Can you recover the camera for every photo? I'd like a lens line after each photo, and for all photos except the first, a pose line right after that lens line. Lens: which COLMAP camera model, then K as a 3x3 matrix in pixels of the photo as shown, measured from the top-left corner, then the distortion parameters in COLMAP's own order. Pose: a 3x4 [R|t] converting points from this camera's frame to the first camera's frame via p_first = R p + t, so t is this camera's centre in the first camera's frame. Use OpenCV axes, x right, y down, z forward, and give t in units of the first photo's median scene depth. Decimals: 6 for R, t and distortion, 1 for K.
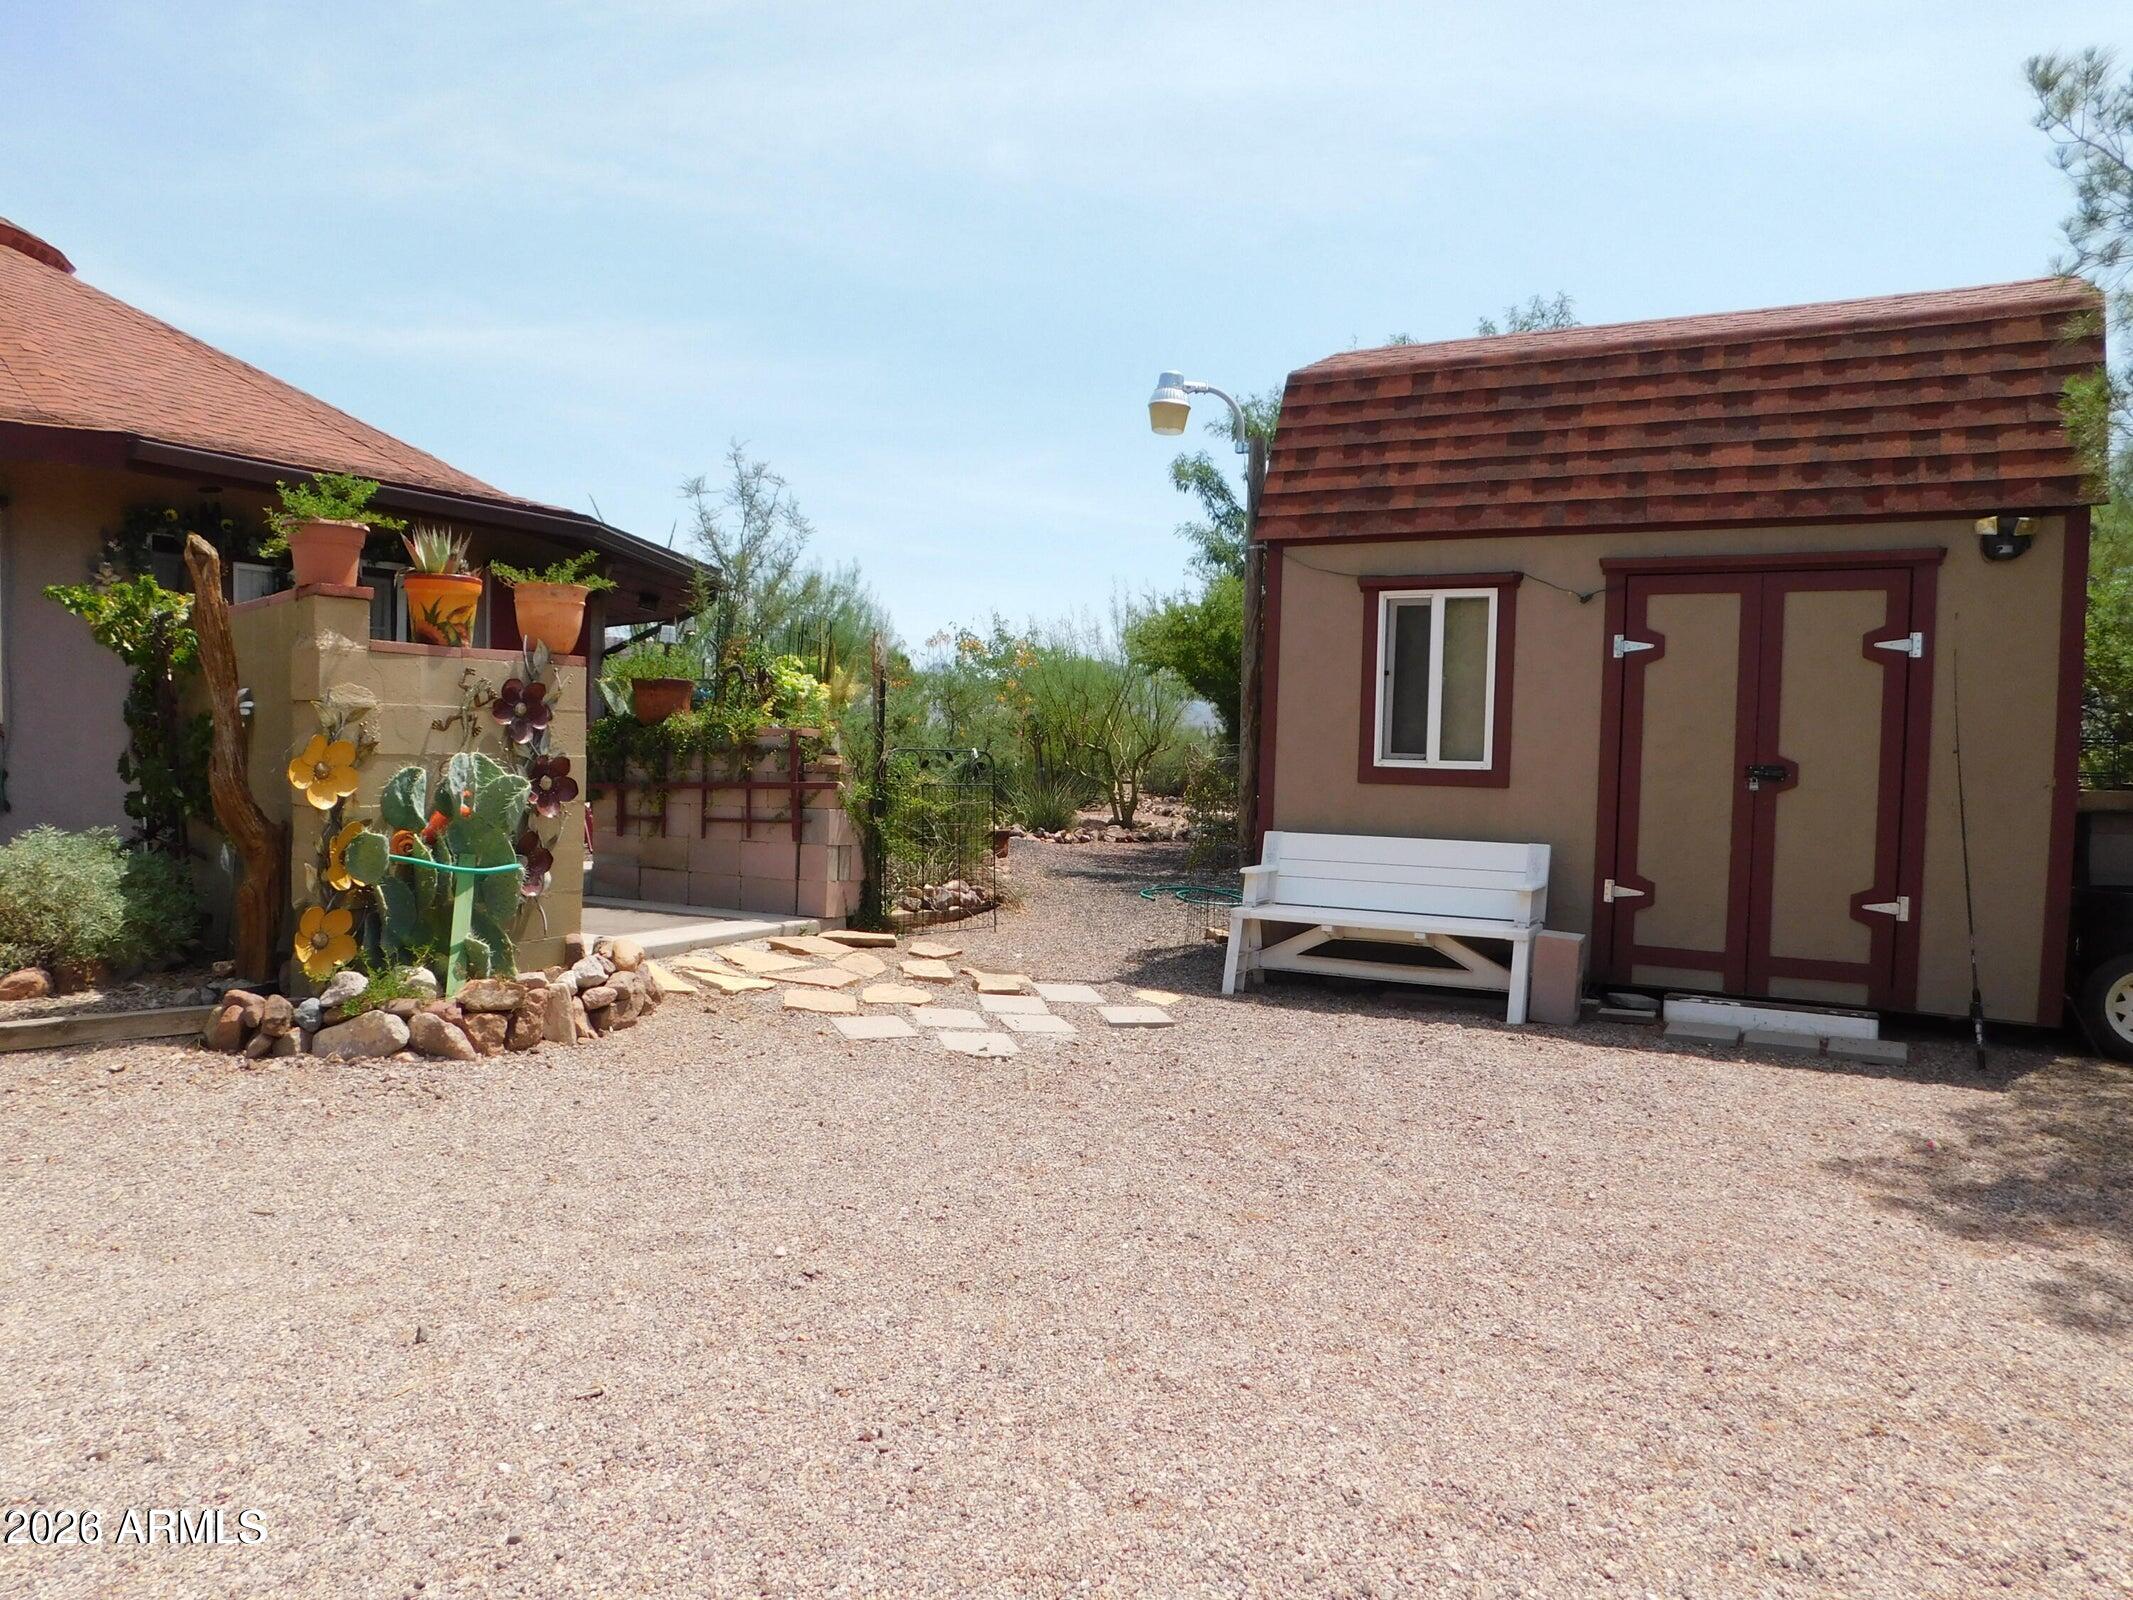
lens RADIAL K [[1428.9, 0, 1066.5], [0, 1428.9, 800.0], [0, 0, 1]] dist [-0.075247, 0.060927]
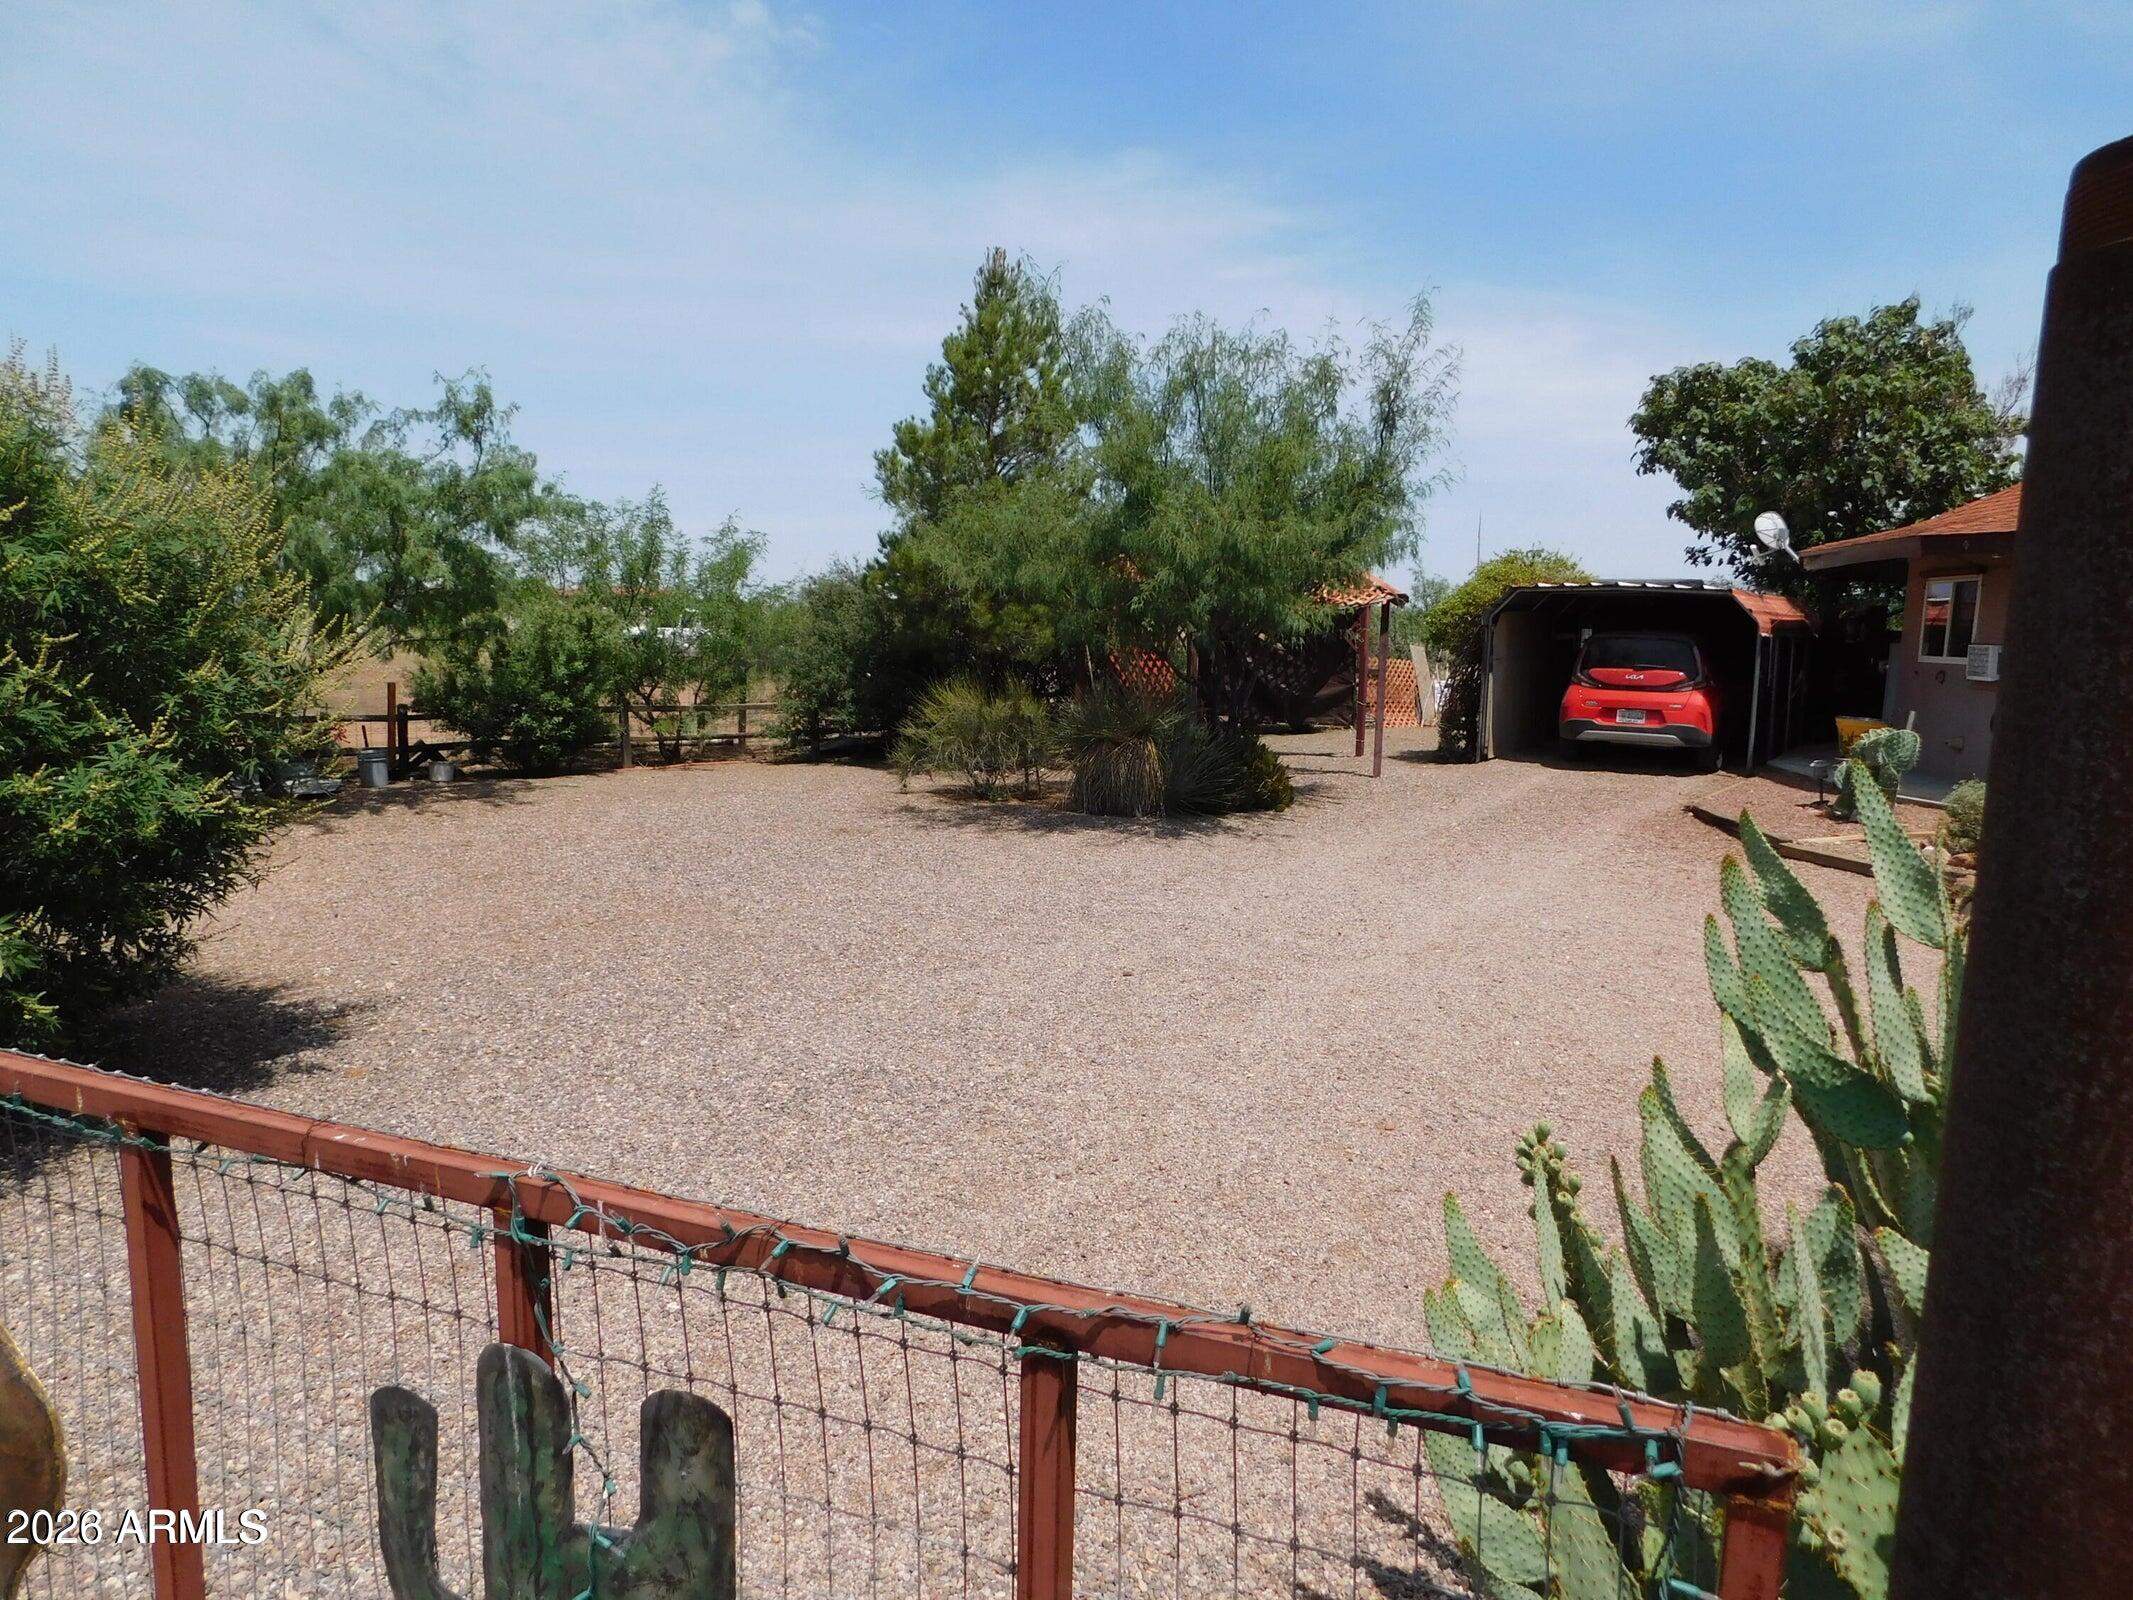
lens RADIAL K [[1428.9, 0, 1066.5], [0, 1428.9, 800.0], [0, 0, 1]] dist [-0.075247, 0.060927]
pose [[-0.281999, 0.101854, -0.953993, 1.056338], [-0.069427, 0.989576, 0.126175, -0.079533], [0.956899, 0.101814, -0.271988, 0.255587]]
